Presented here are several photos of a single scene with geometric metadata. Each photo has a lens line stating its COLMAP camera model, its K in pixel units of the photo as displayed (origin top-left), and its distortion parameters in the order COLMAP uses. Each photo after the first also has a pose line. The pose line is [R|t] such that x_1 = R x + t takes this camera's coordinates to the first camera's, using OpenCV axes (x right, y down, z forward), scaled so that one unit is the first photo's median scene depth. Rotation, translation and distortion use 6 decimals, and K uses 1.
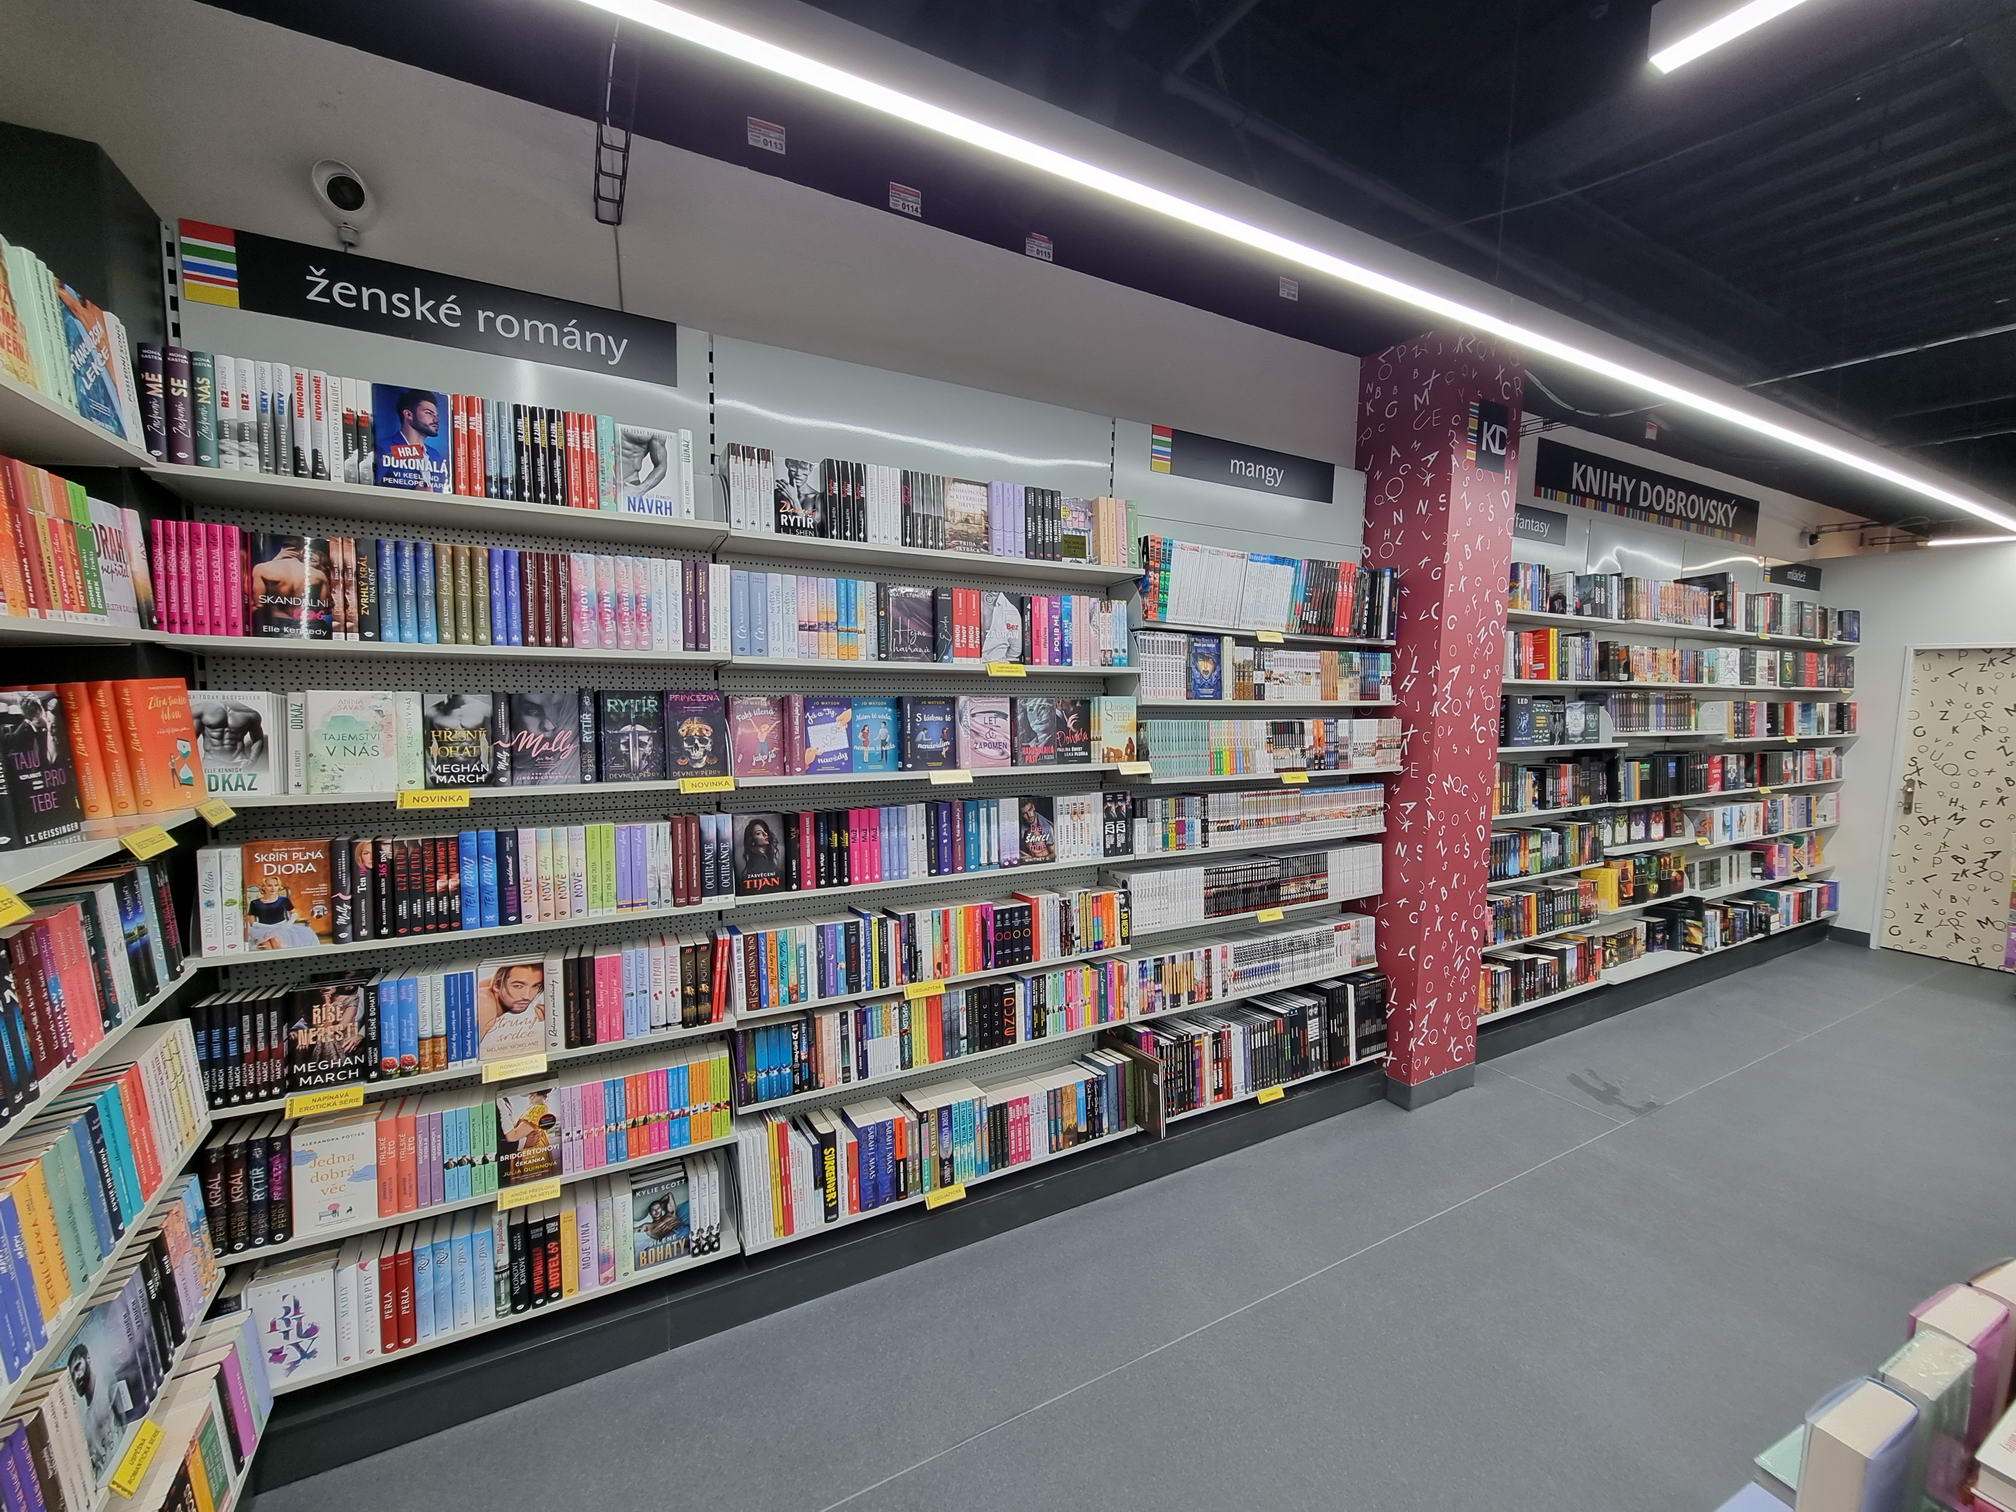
lens RADIAL K [[827.8, 0, 1011.8], [0, 827.8, 764.2], [0, 0, 1]] dist [0.000284, -0.000787]
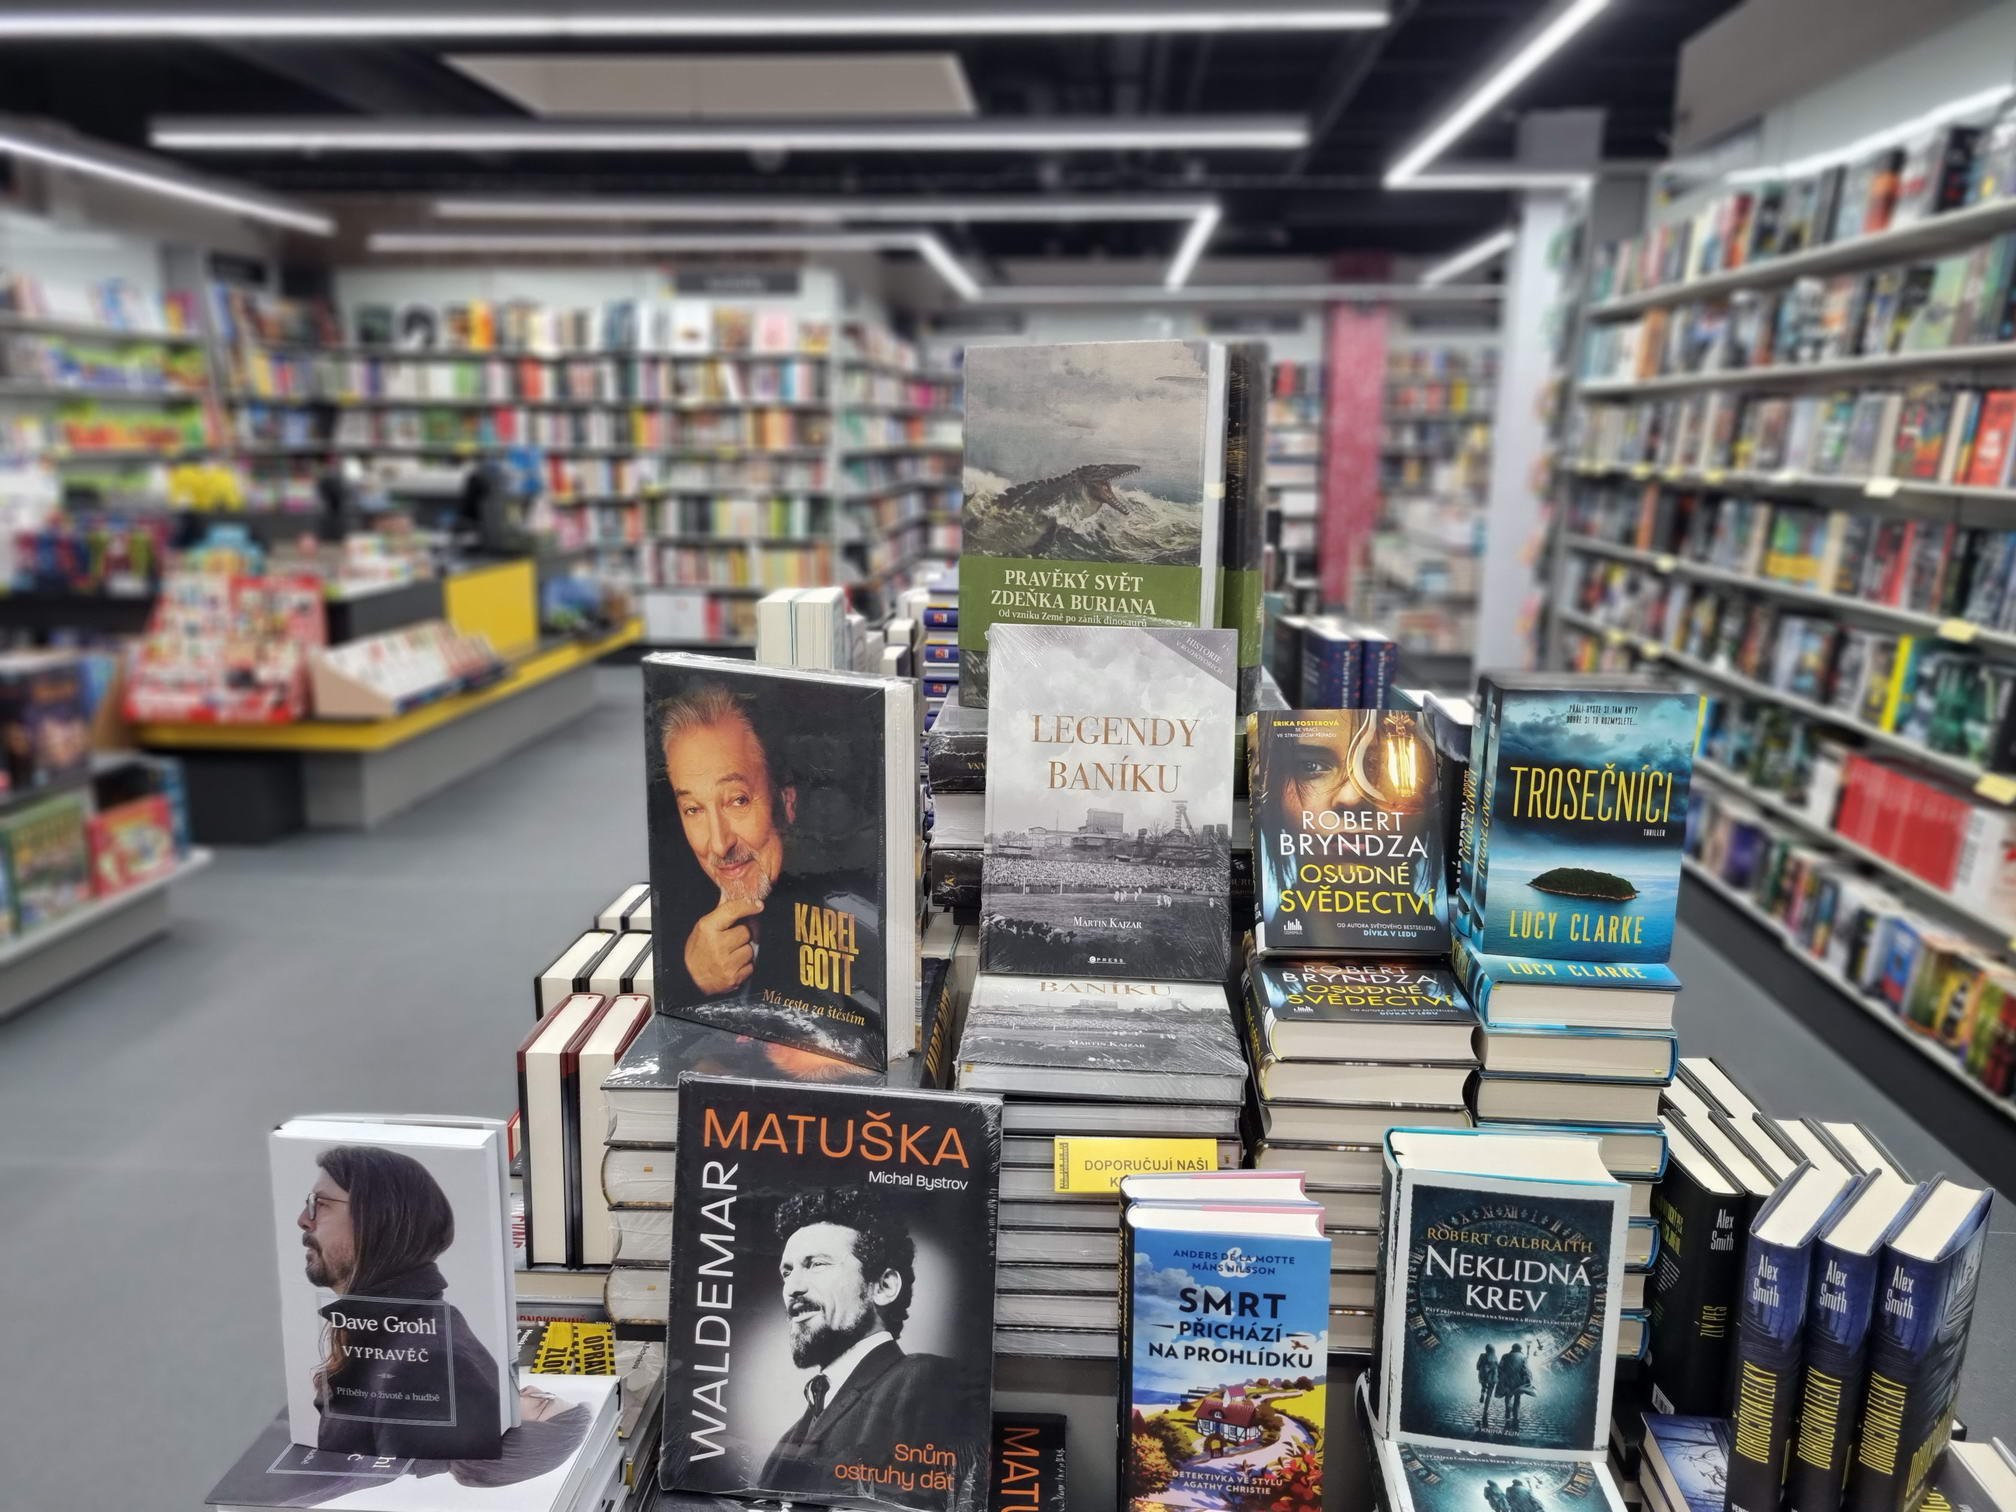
lens RADIAL K [[1525.6, 0, 1008.0], [0, 1525.6, 756.0], [0, 0, 1]] dist [0.042881, -0.003226]
pose [[0.839129, 0.100306, -0.534604, 3.113354], [-0.044212, 0.992175, 0.116762, 0.558752], [0.542133, -0.074342, 0.836997, -4.502372]]
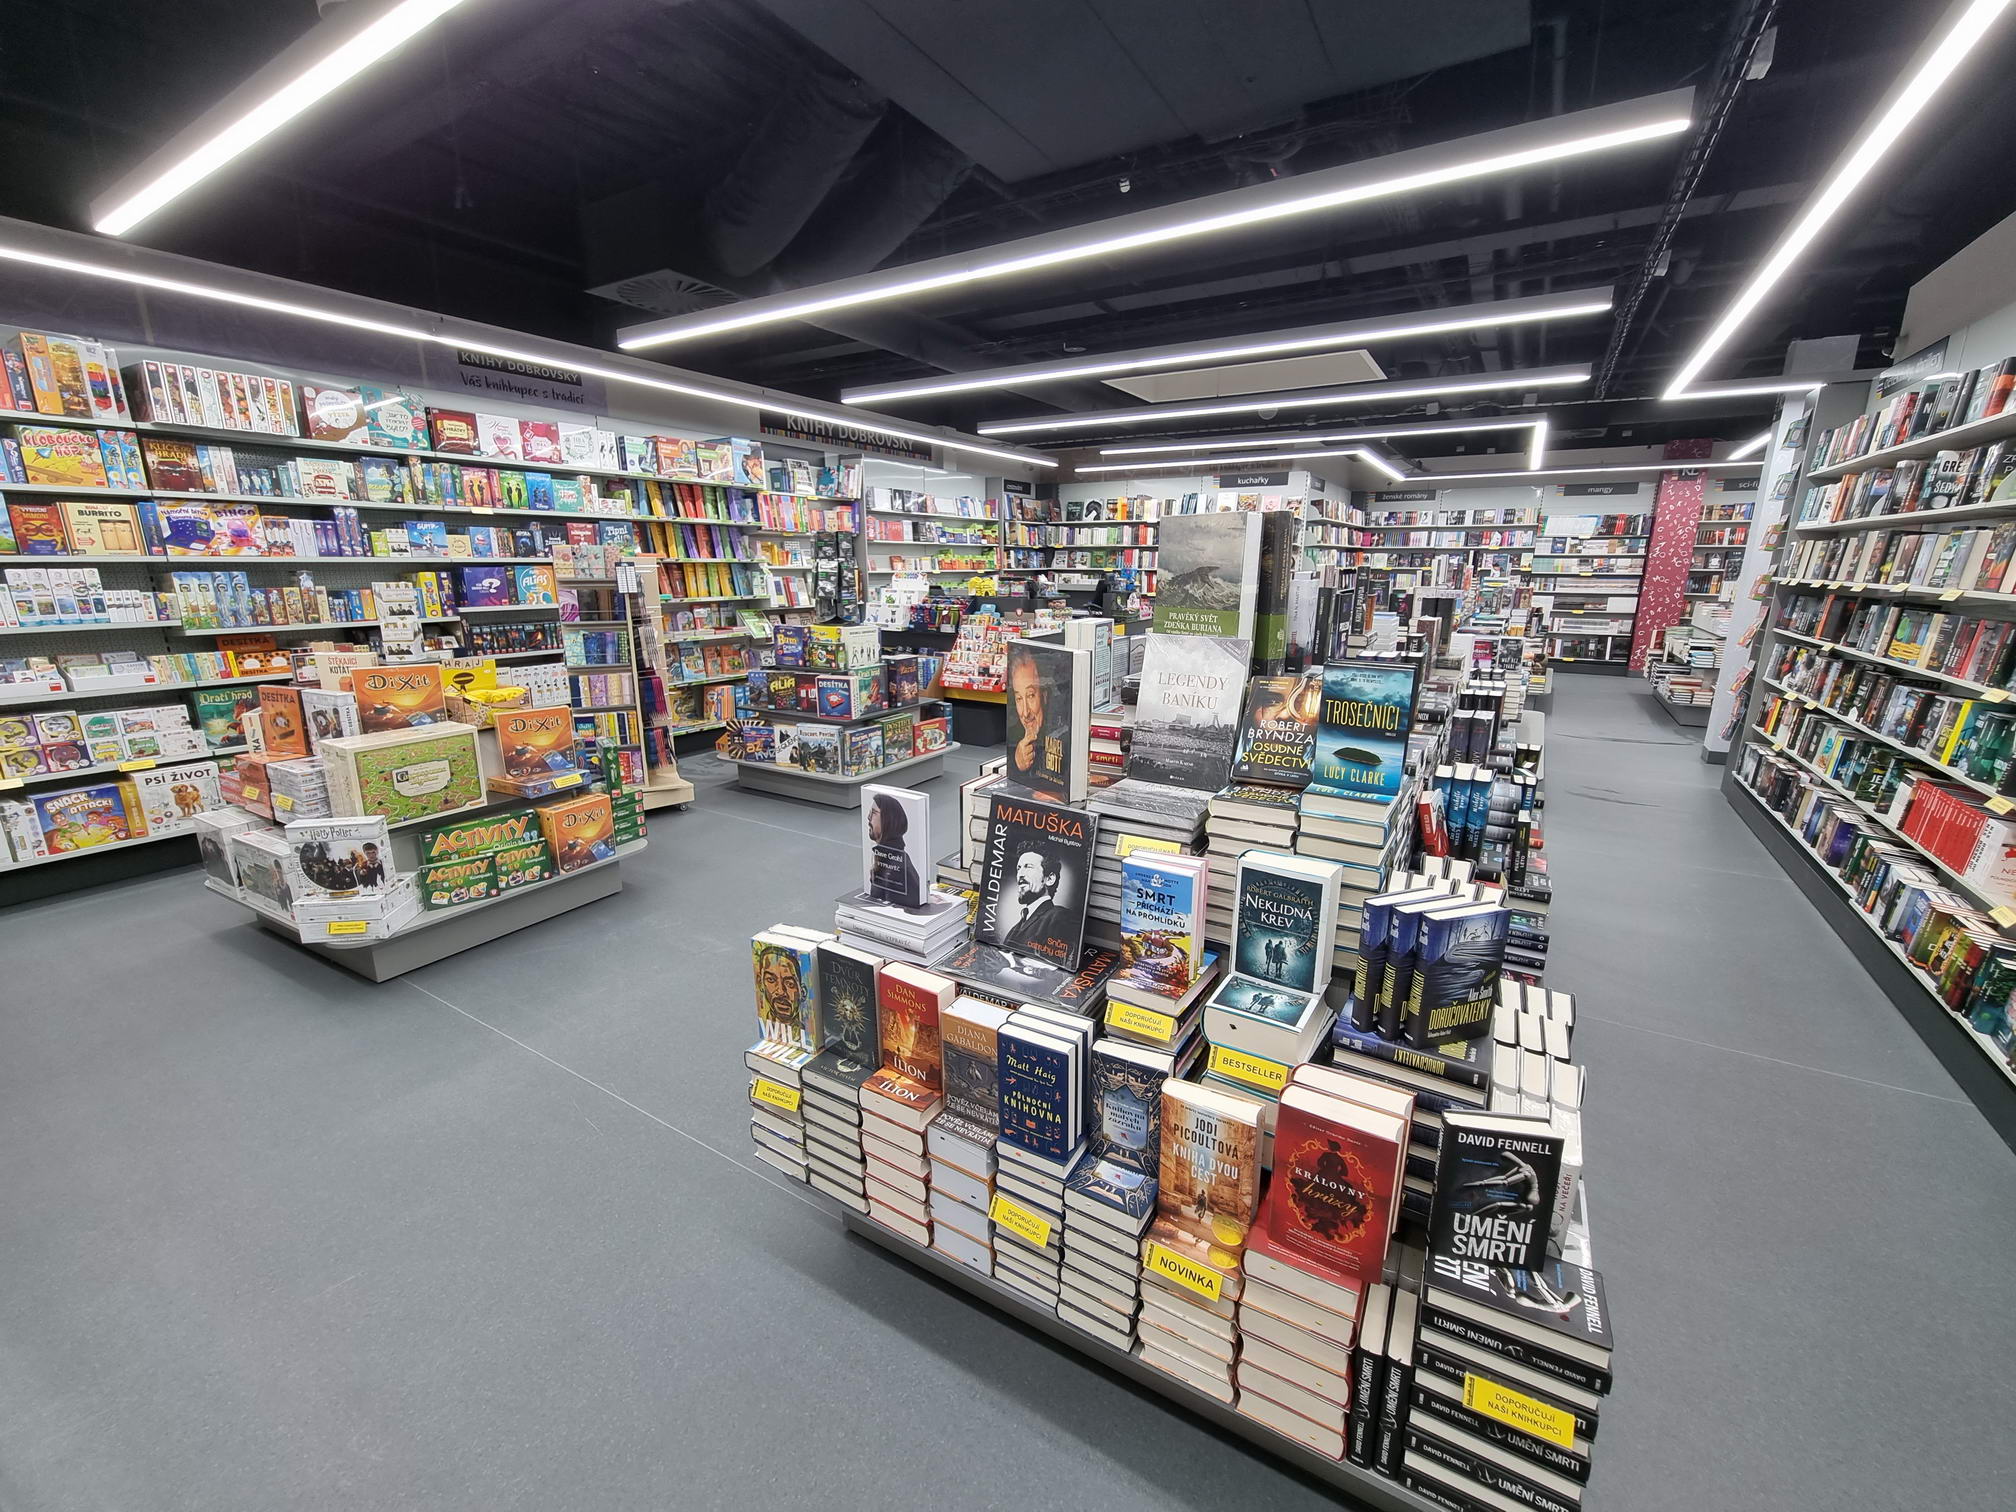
lens RADIAL K [[827.8, 0, 1011.8], [0, 827.8, 764.2], [0, 0, 1]] dist [0.000284, -0.000787]
pose [[0.490756, 0.192832, -0.849691, 3.424488], [-0.078772, 0.981028, 0.177142, 0.571385], [0.867729, -0.020002, 0.496635, -4.498133]]
